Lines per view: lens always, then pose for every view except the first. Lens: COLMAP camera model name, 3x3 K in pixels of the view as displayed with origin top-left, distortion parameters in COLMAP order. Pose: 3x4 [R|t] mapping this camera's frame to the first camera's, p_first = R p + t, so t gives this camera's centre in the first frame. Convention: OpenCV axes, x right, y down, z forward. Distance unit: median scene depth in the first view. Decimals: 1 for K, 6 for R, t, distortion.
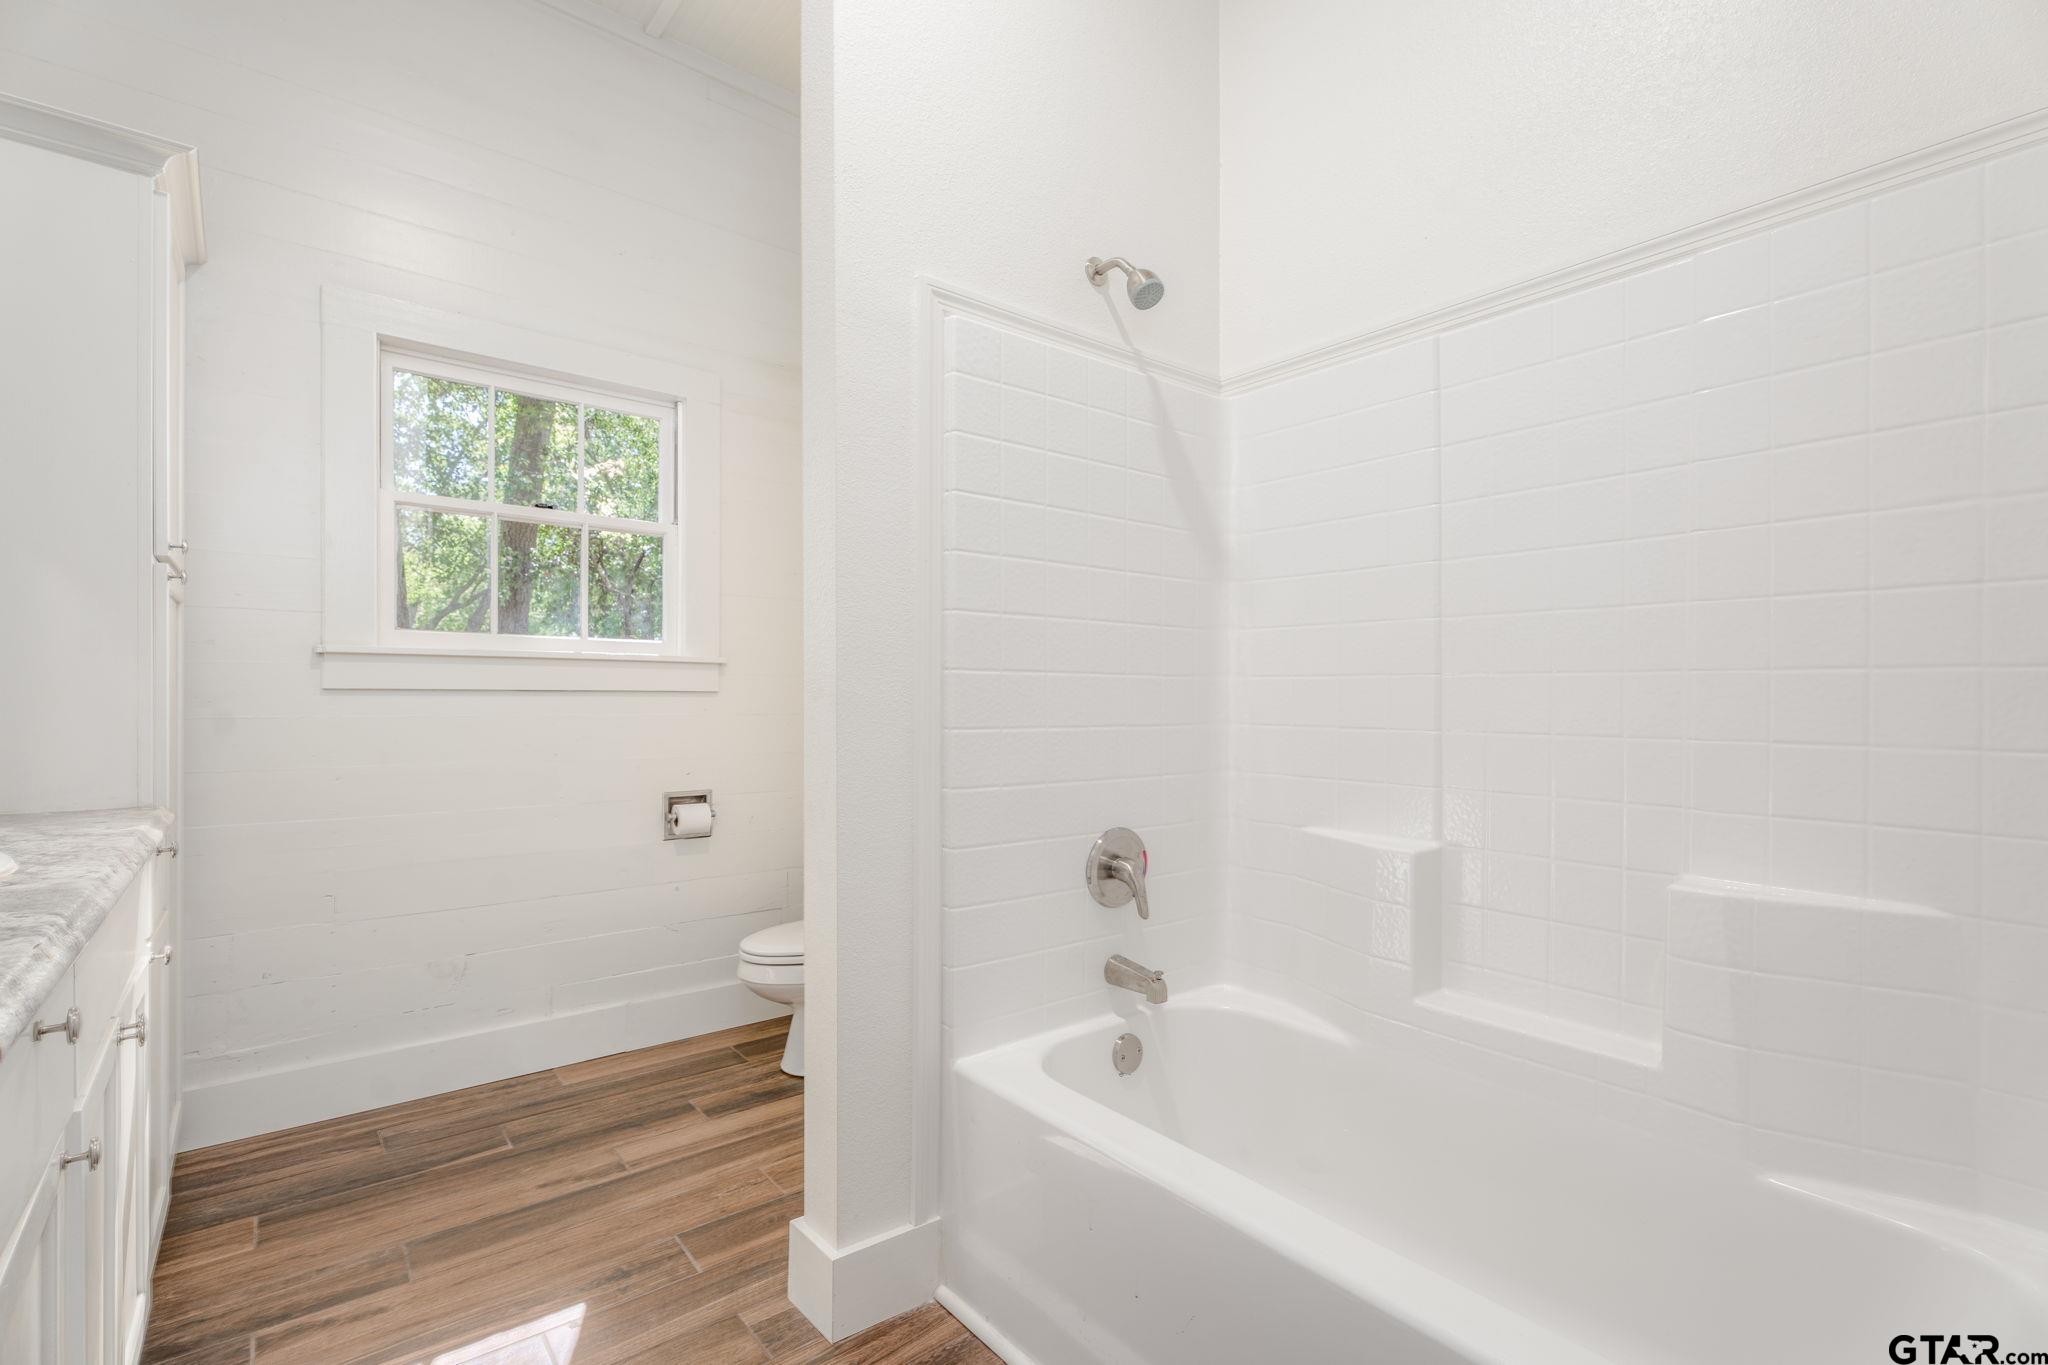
lens RADIAL K [[911.3, 0, 1017.4], [0, 911.3, 687.0], [0, 0, 1]] dist [-0.000438, -0.000448]
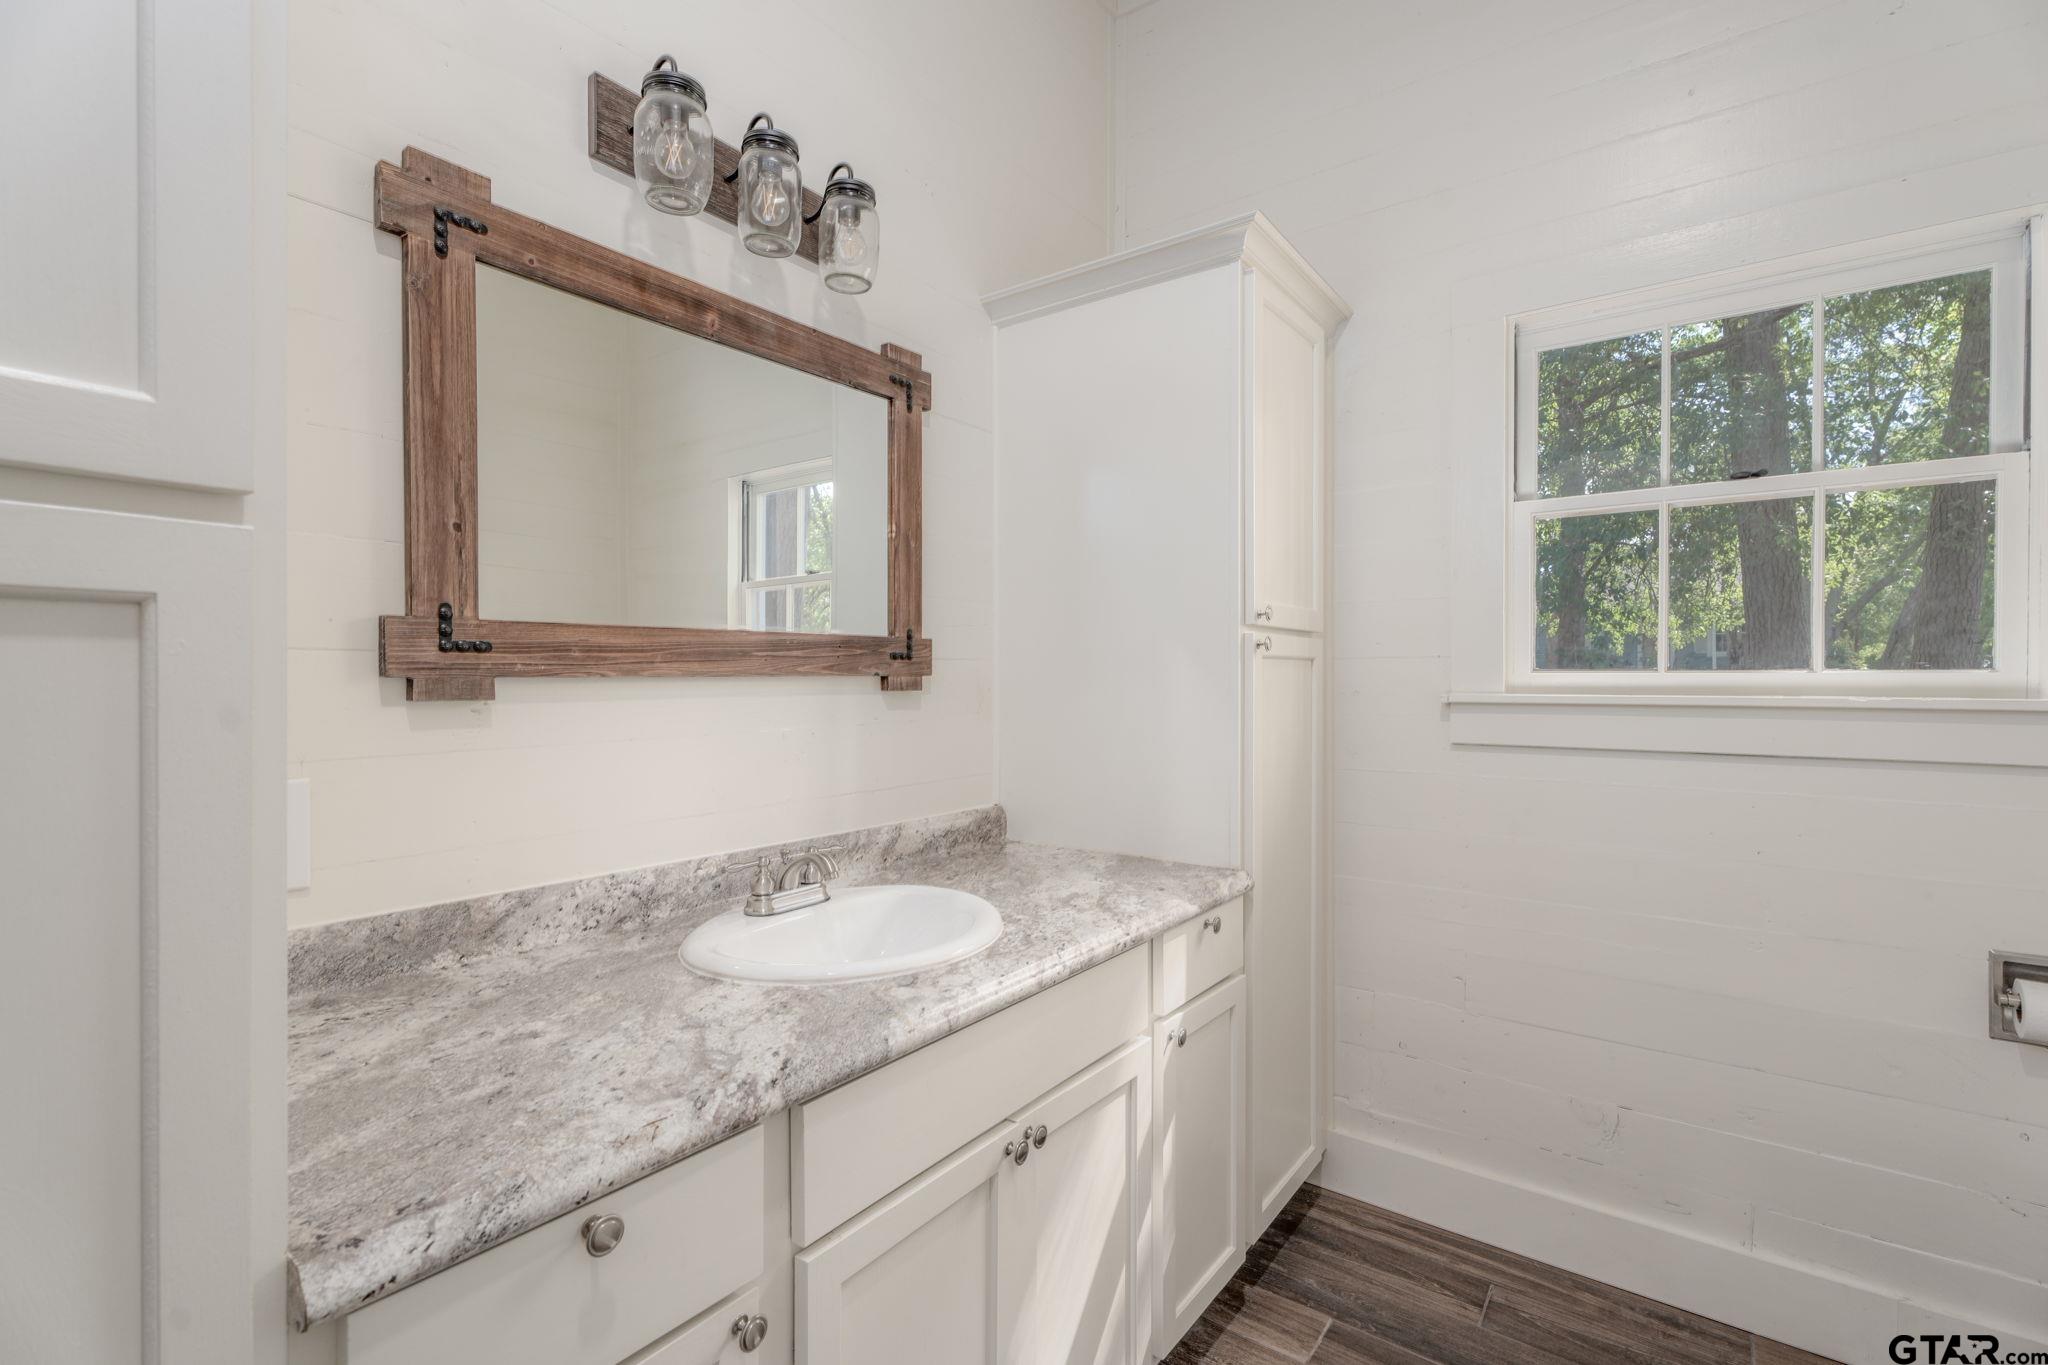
lens RADIAL K [[911.3, 0, 1017.4], [0, 911.3, 687.0], [0, 0, 1]] dist [-0.000438, -0.000448]
pose [[0.245249, -0.001126, -0.969459, -0.004688], [0.013728, 0.999903, 0.002312, -0.060923], [0.969363, -0.013876, 0.245241, 0.372895]]
